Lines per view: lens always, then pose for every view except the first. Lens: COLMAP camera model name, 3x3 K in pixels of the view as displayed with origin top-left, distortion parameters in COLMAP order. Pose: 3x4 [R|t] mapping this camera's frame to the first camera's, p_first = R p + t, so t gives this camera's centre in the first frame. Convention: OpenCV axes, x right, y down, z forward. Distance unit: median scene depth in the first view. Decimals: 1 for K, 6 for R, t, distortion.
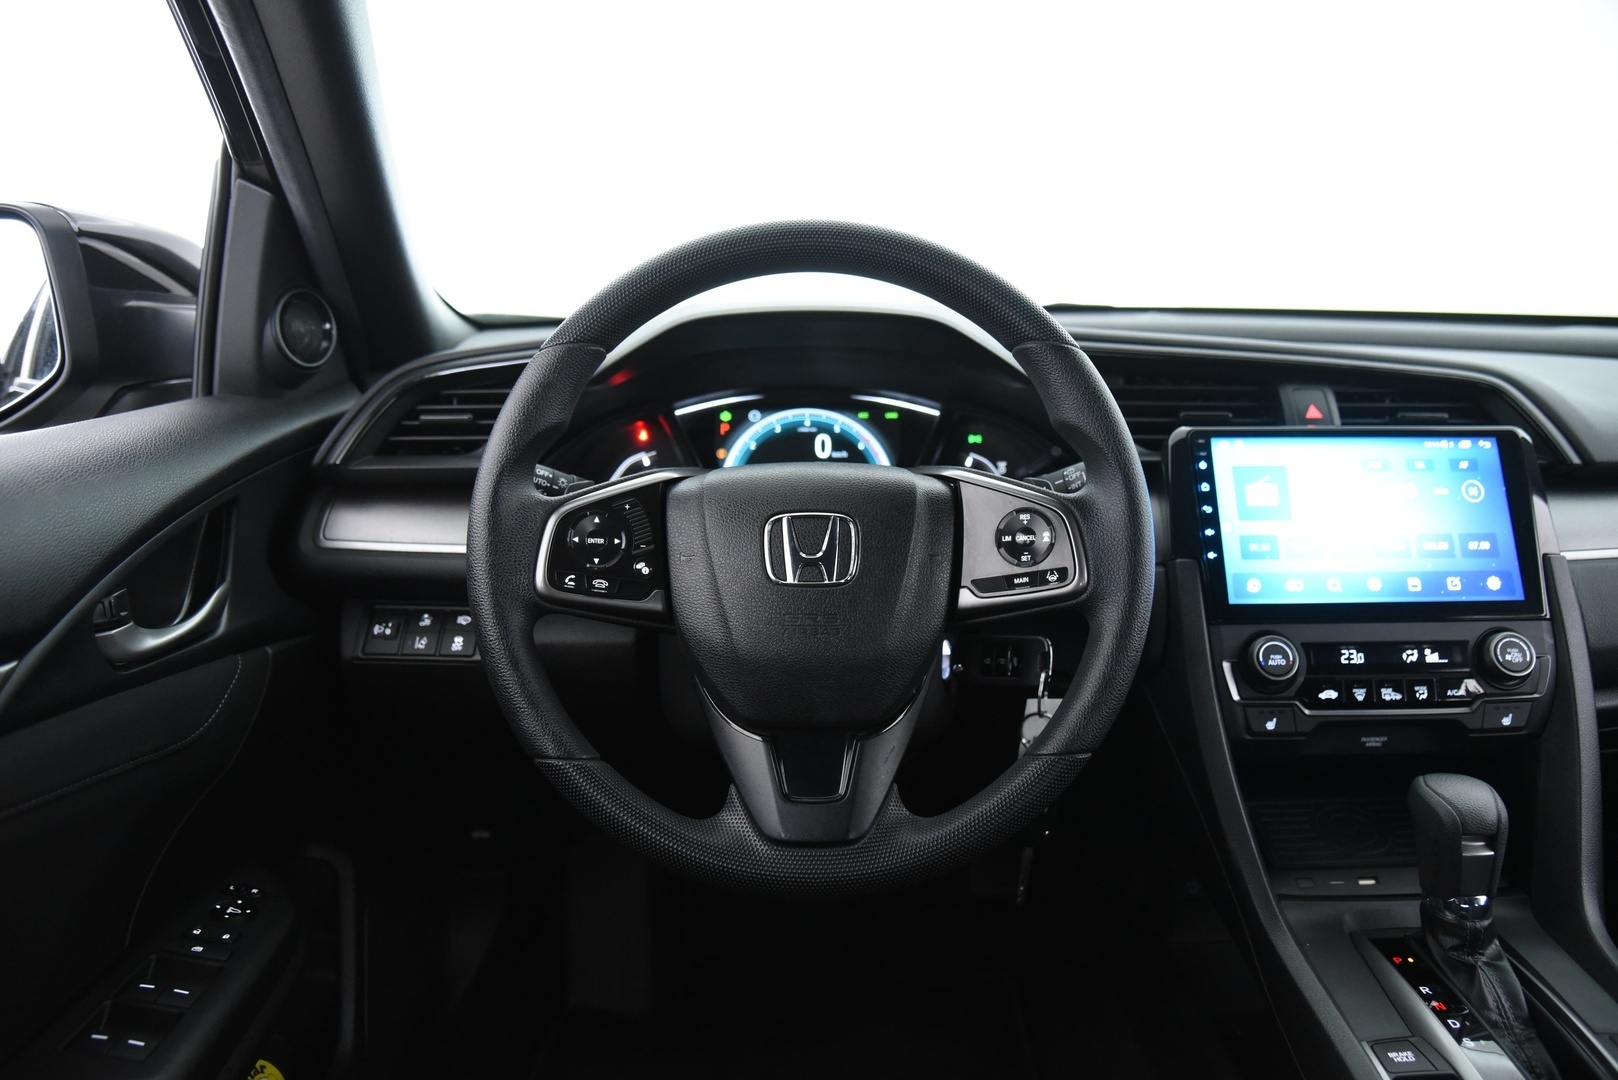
lens RADIAL K [[1220.2, 0, 801.0], [0, 1220.2, 546.1], [0, 0, 1]] dist [-0.079427, 0.041706]
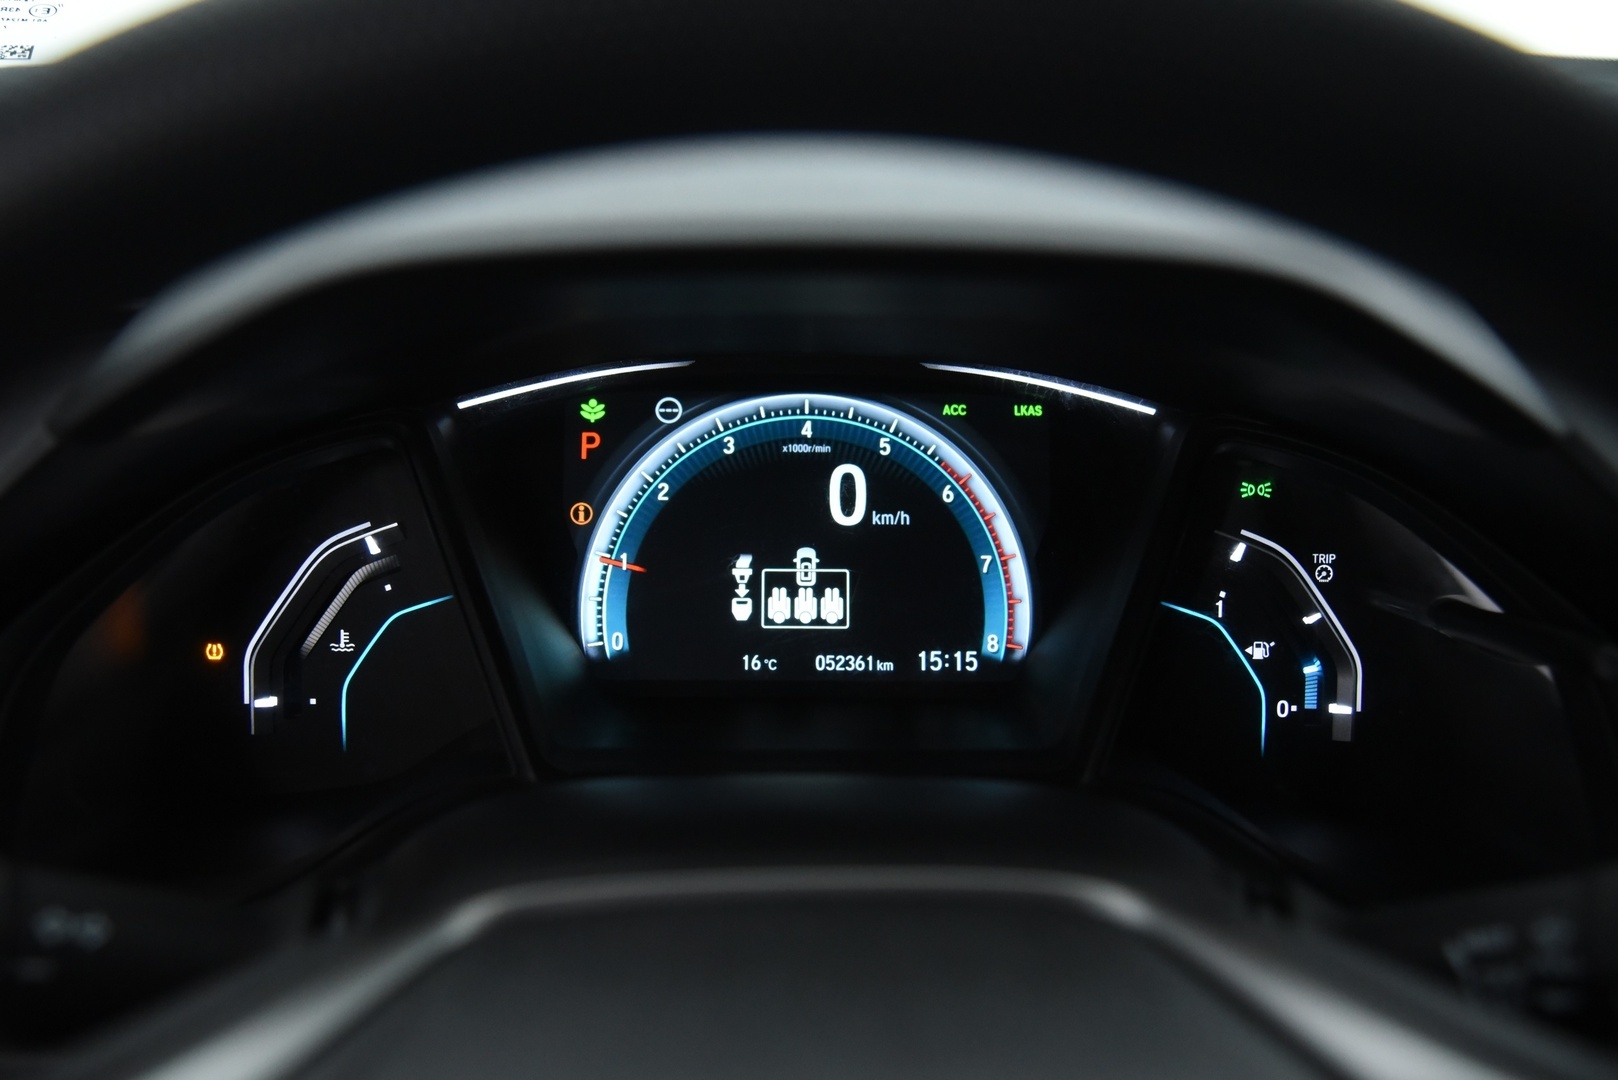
lens RADIAL K [[1587.6, 0, 806.0], [0, 1587.6, 541.3], [0, 0, 1]] dist [-0.008817, 0.000000]
pose [[0.999944, 0.010140, -0.003084, 0.008826], [-0.009609, 0.990146, 0.139712, -0.177555], [0.004471, -0.139674, 0.990187, 0.658321]]
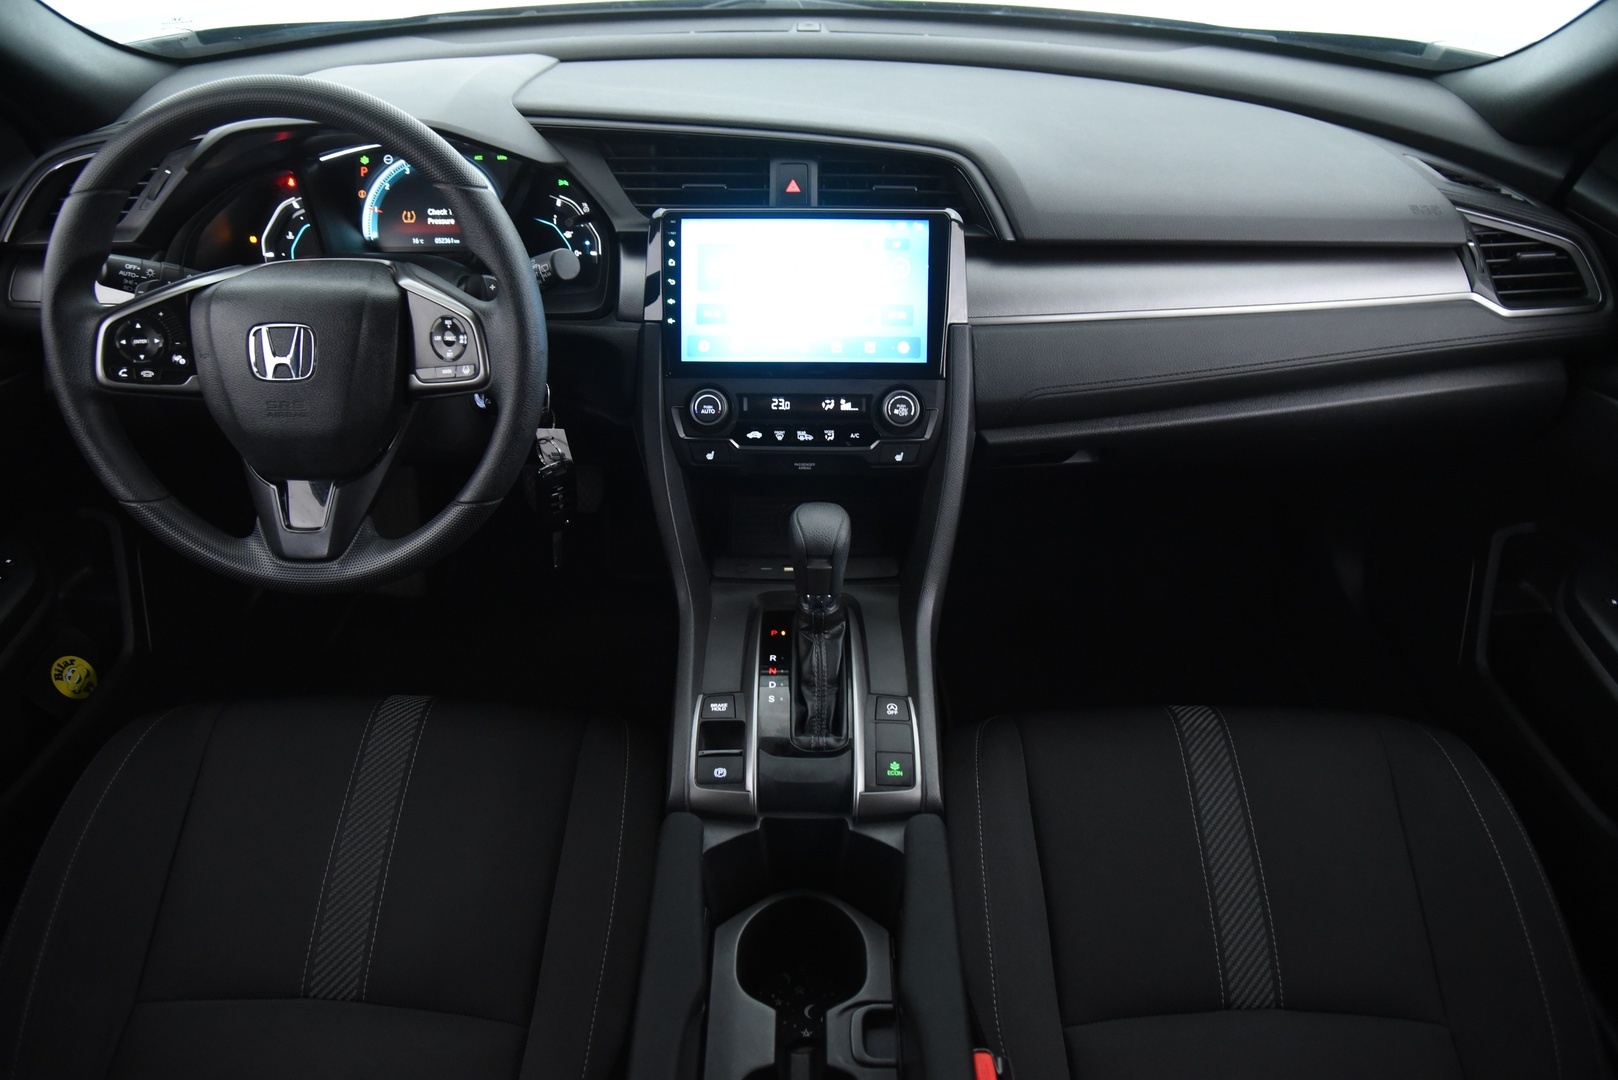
lens RADIAL K [[1126.6, 0, 800.5], [0, 1126.6, 542.8], [0, 0, 1]] dist [-0.087597, 0.023594]
pose [[0.999315, 0.019974, -0.031168, 0.526972], [-0.006317, 0.921604, 0.388081, -0.237575], [0.036476, -0.387618, 0.921098, -0.152478]]
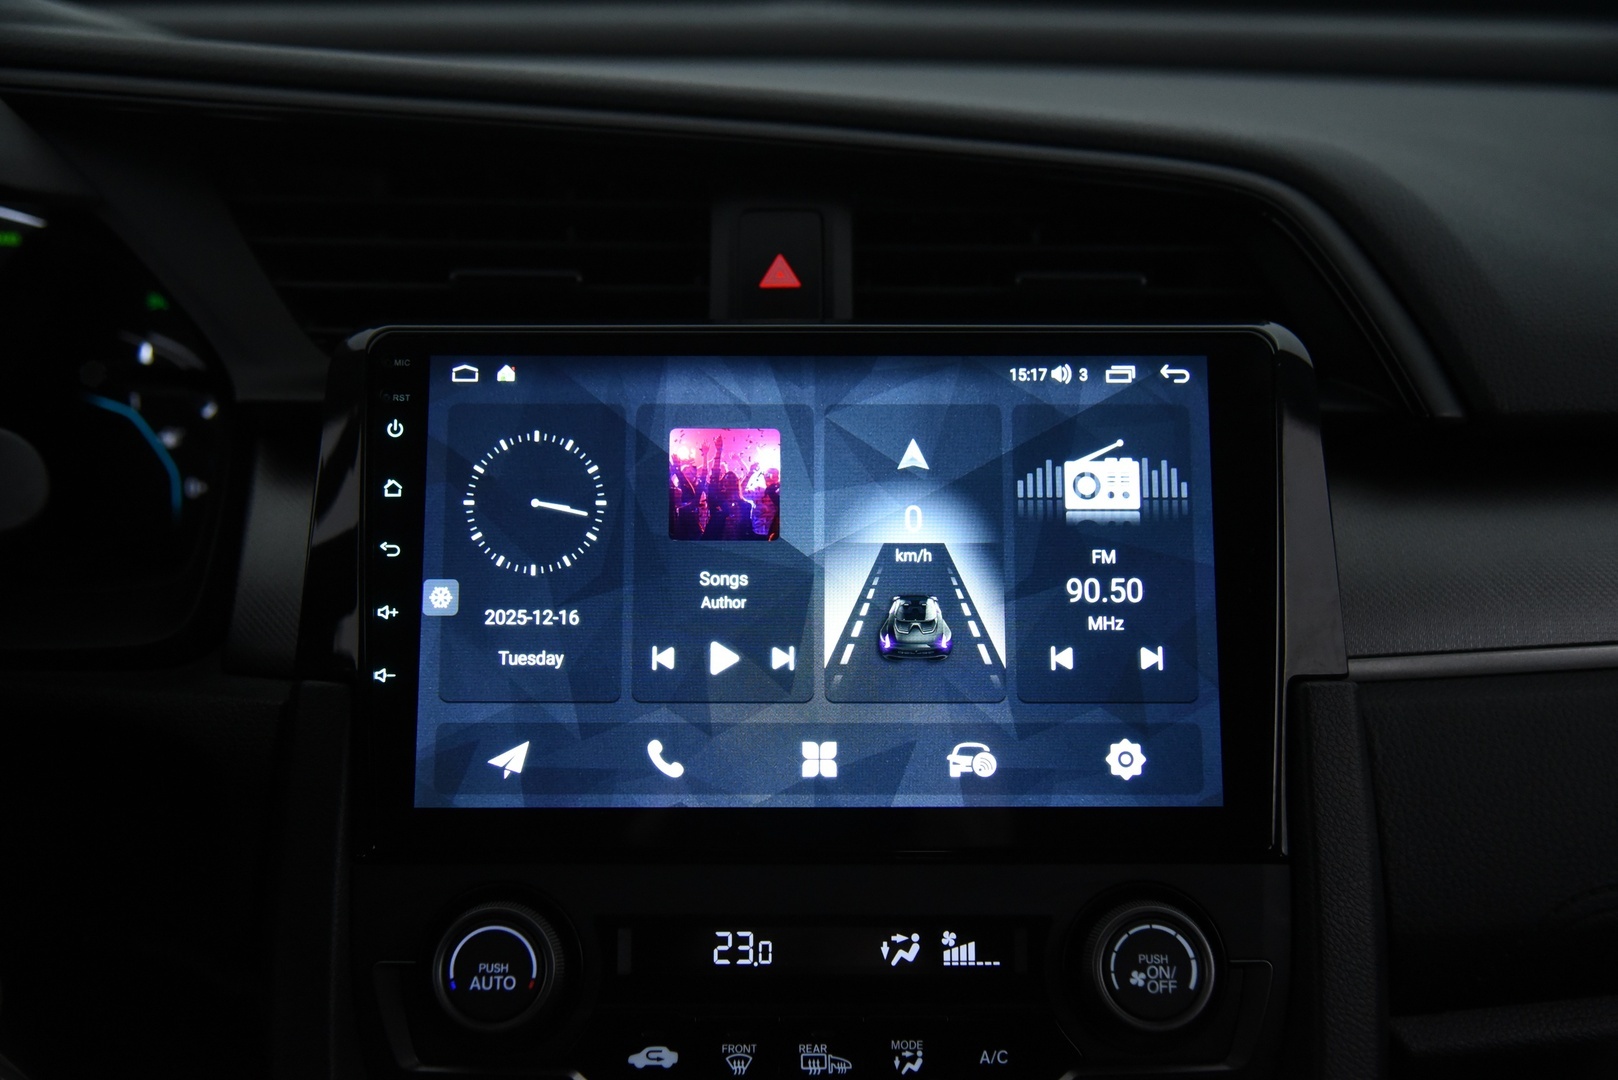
lens RADIAL K [[1681.9, 0, 817.7], [0, 1681.9, 533.2], [0, 0, 1]] dist [0.011150, 0.000000]
pose [[0.999907, 0.006945, -0.011726, 0.494843], [-0.005339, 0.991259, 0.131822, -0.110574], [0.012539, -0.131747, 0.991204, 0.495263]]
